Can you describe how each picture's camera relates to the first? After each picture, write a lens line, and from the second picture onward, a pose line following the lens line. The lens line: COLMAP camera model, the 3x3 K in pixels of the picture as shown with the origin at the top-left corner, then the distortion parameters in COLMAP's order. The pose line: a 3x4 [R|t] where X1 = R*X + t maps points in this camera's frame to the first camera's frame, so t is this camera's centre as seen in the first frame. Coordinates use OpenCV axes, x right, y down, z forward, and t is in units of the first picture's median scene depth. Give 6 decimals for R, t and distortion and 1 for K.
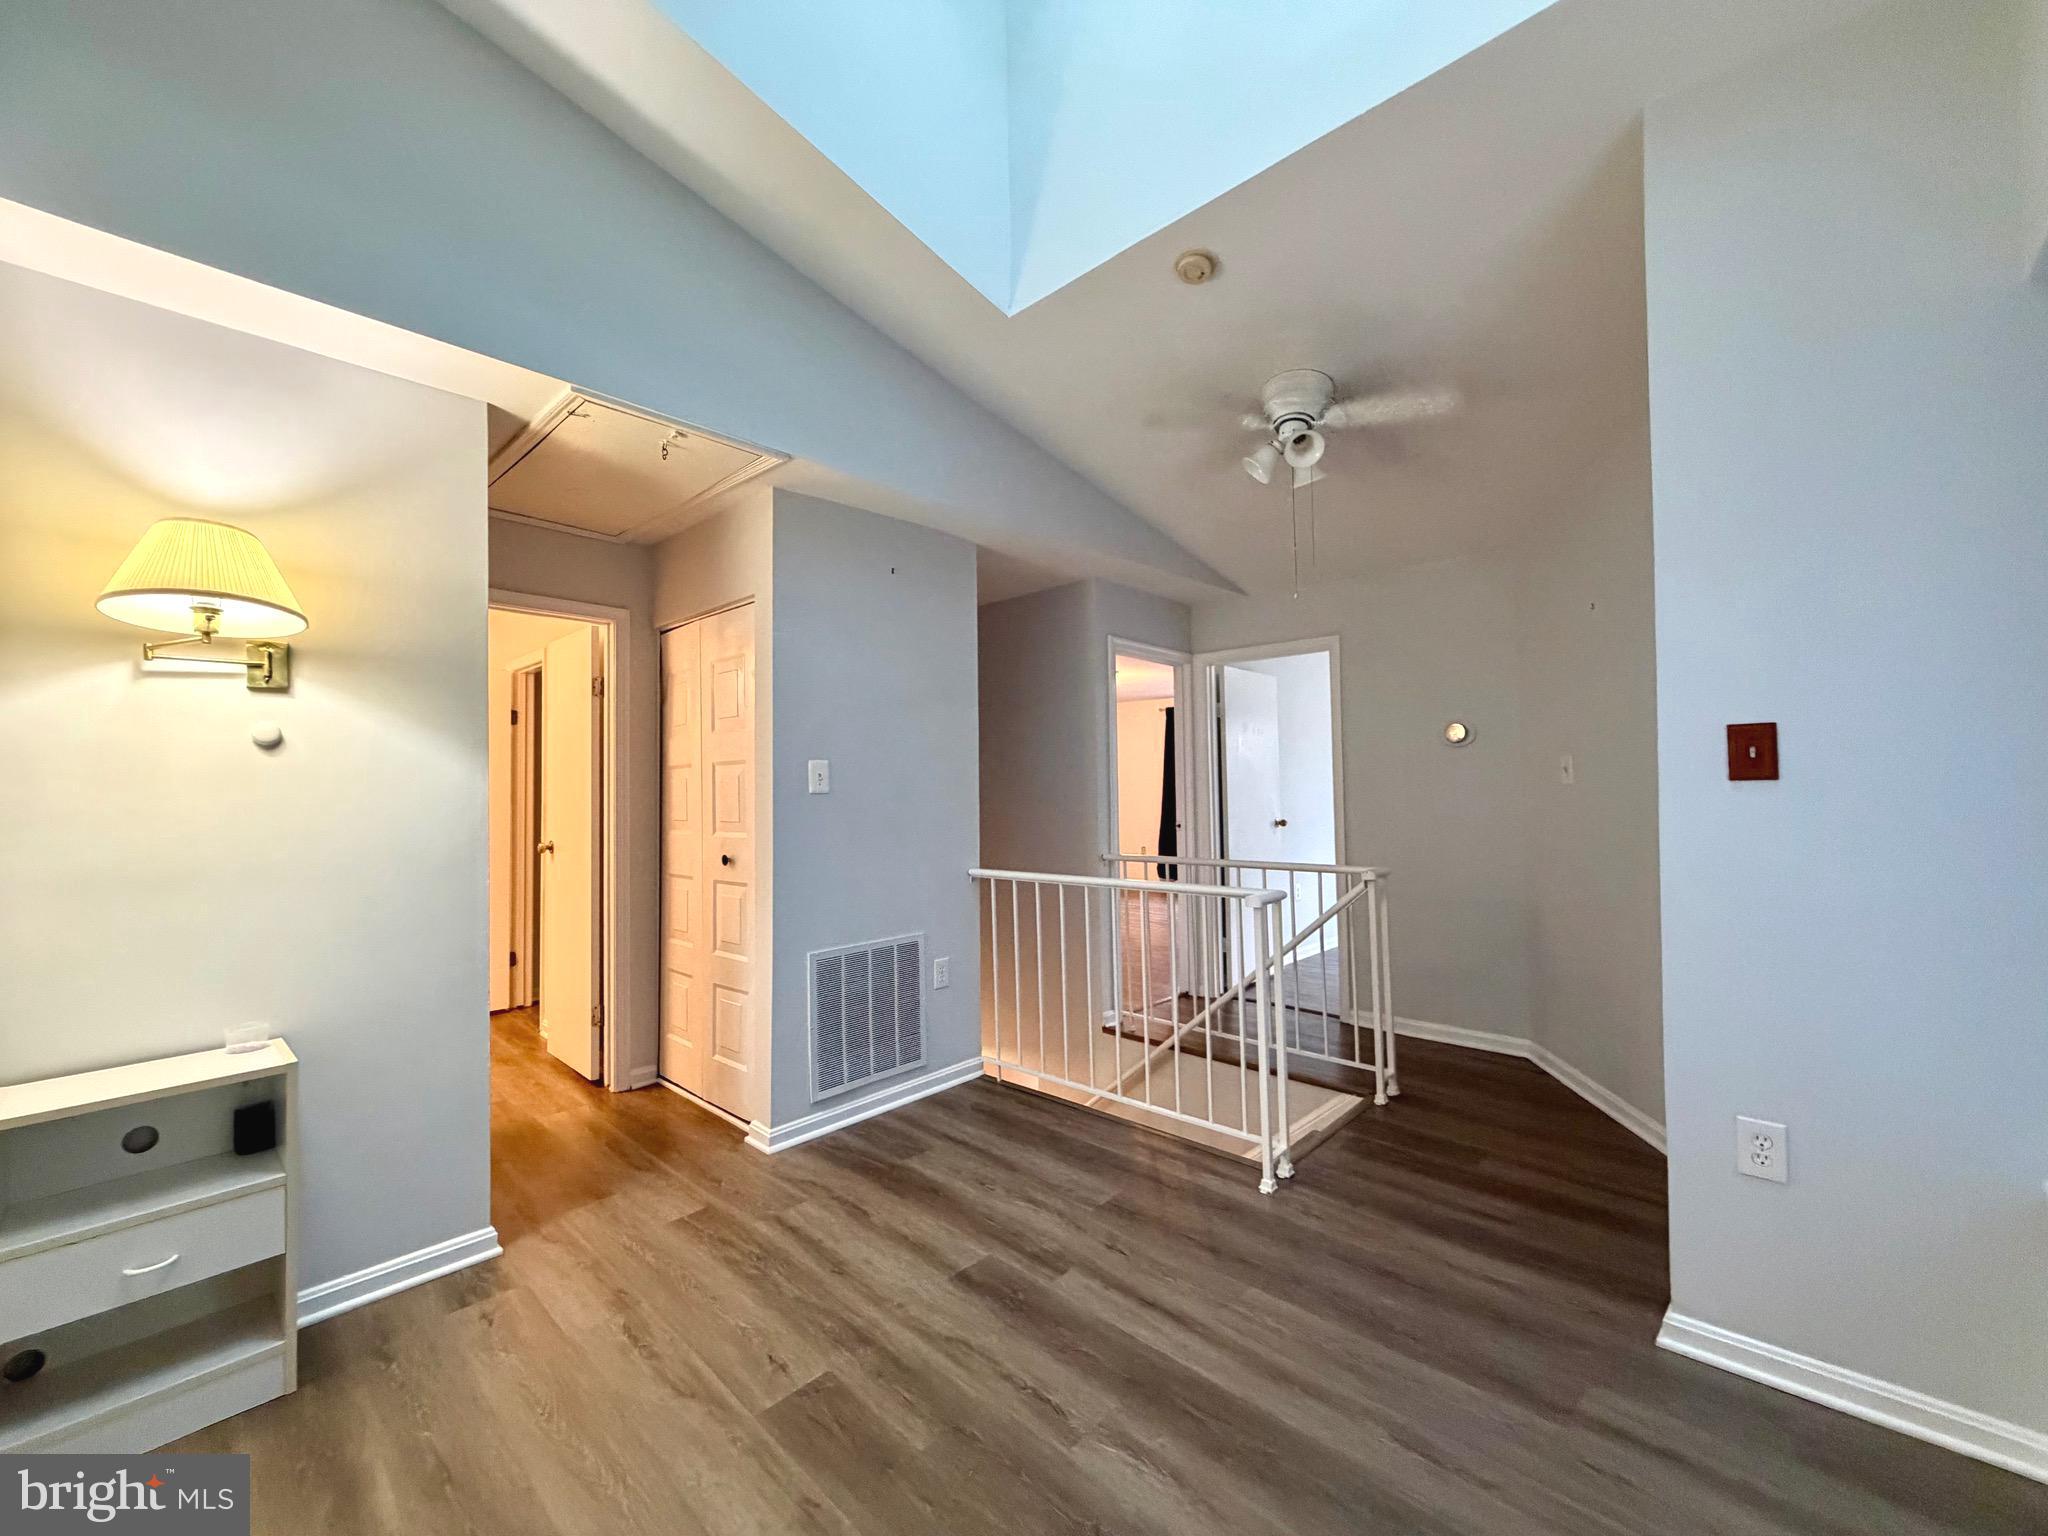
lens RADIAL K [[814.0, 0, 1017.8], [0, 814.0, 766.4], [0, 0, 1]] dist [-0.000033, 0.000029]
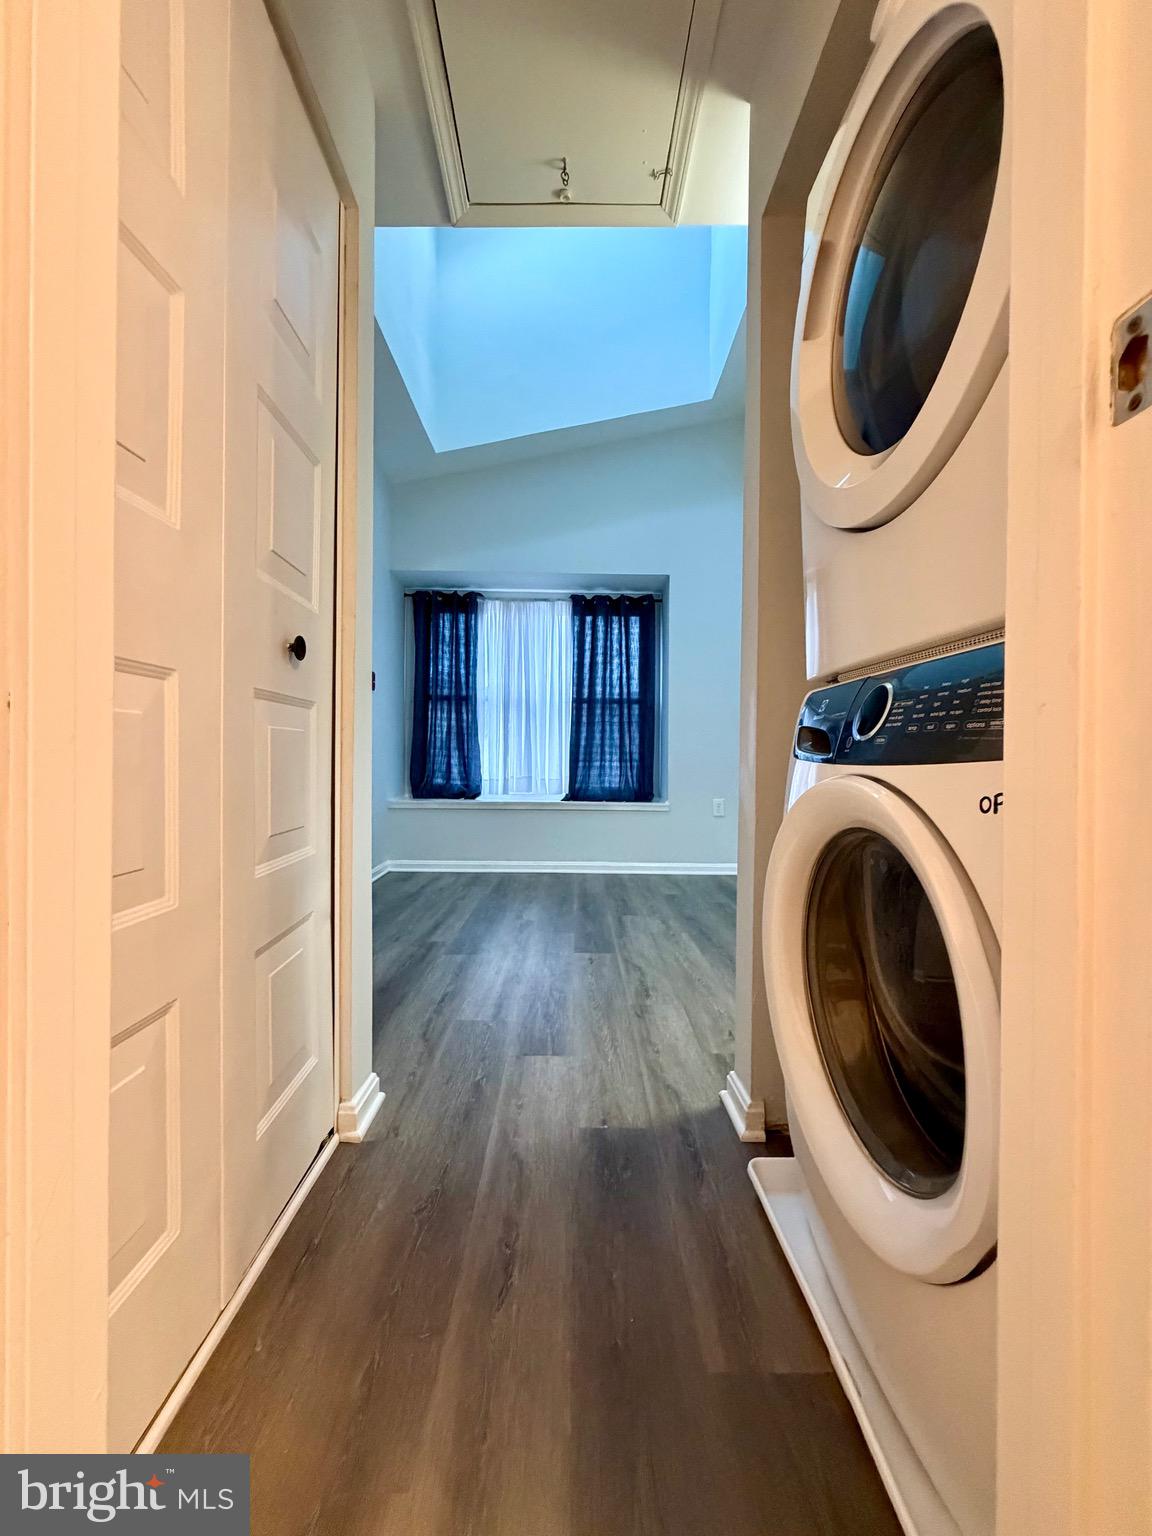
lens RADIAL K [[610.5, 0, 578.5], [0, 610.5, 762.4], [0, 0, 1]] dist [-0.000033, 0.000029]
pose [[-0.699948, 0.006579, 0.714164, -1.075341], [-0.018992, 0.999432, -0.027820, 0.282756], [-0.713941, -0.033036, -0.699426, 1.706895]]
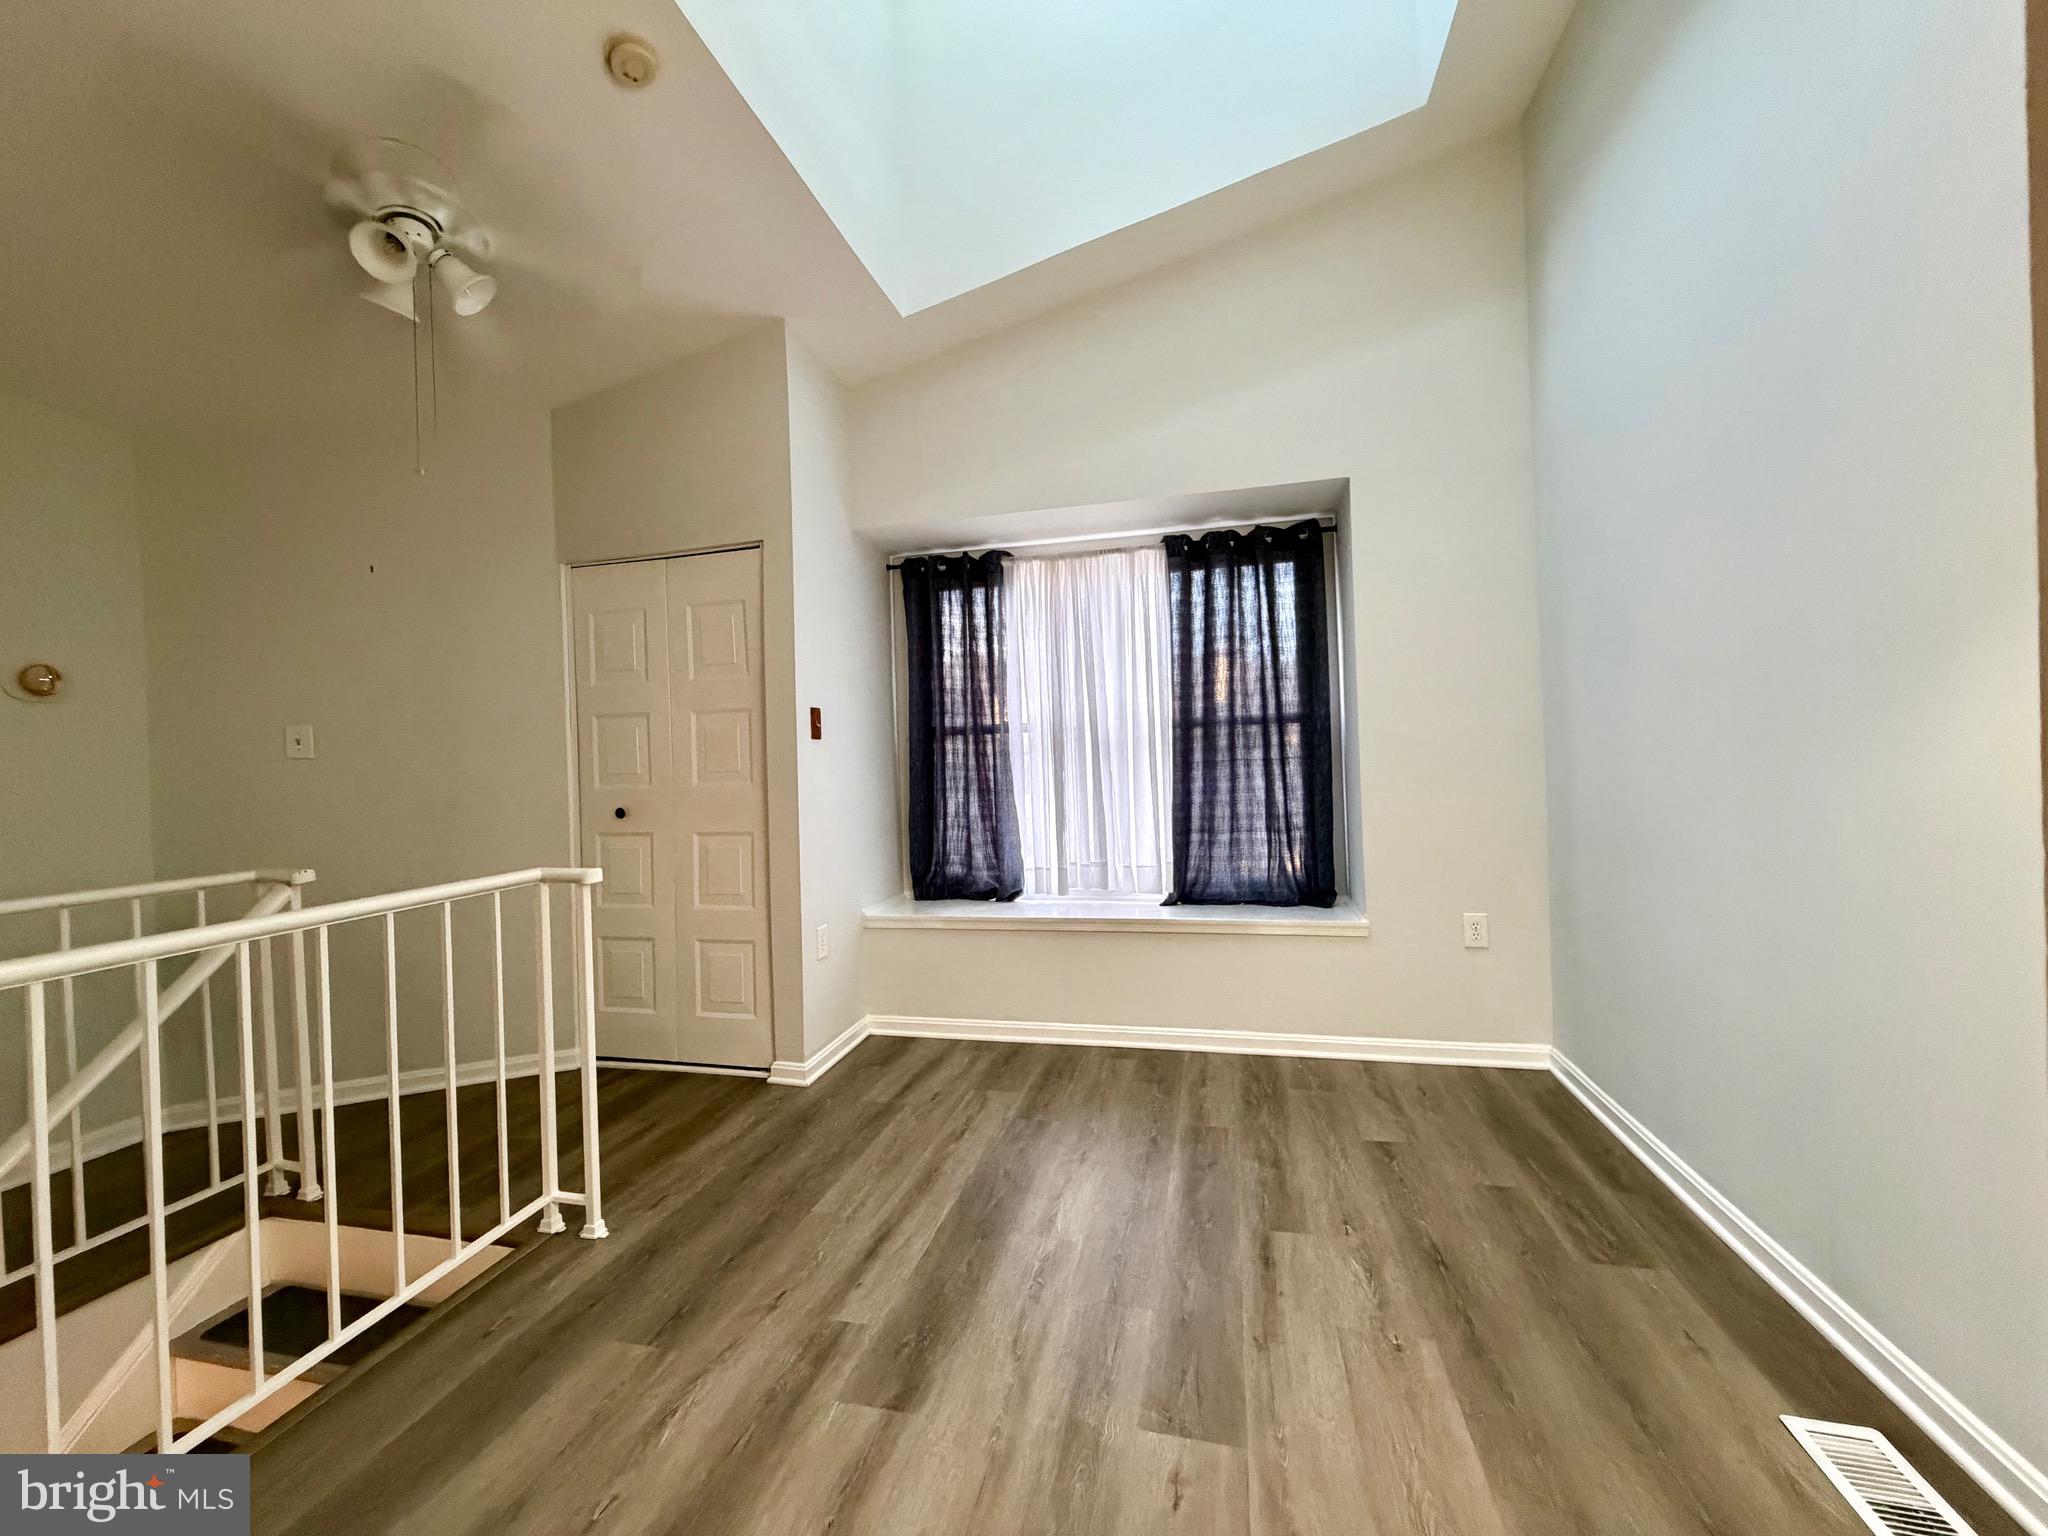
lens RADIAL K [[814.0, 0, 1017.8], [0, 814.0, 766.4], [0, 0, 1]] dist [-0.000033, 0.000029]
pose [[-0.498765, 0.028944, 0.866254, -0.734394], [0.018851, 0.999568, -0.022545, 0.104830], [-0.866532, 0.005085, -0.499096, 1.260309]]
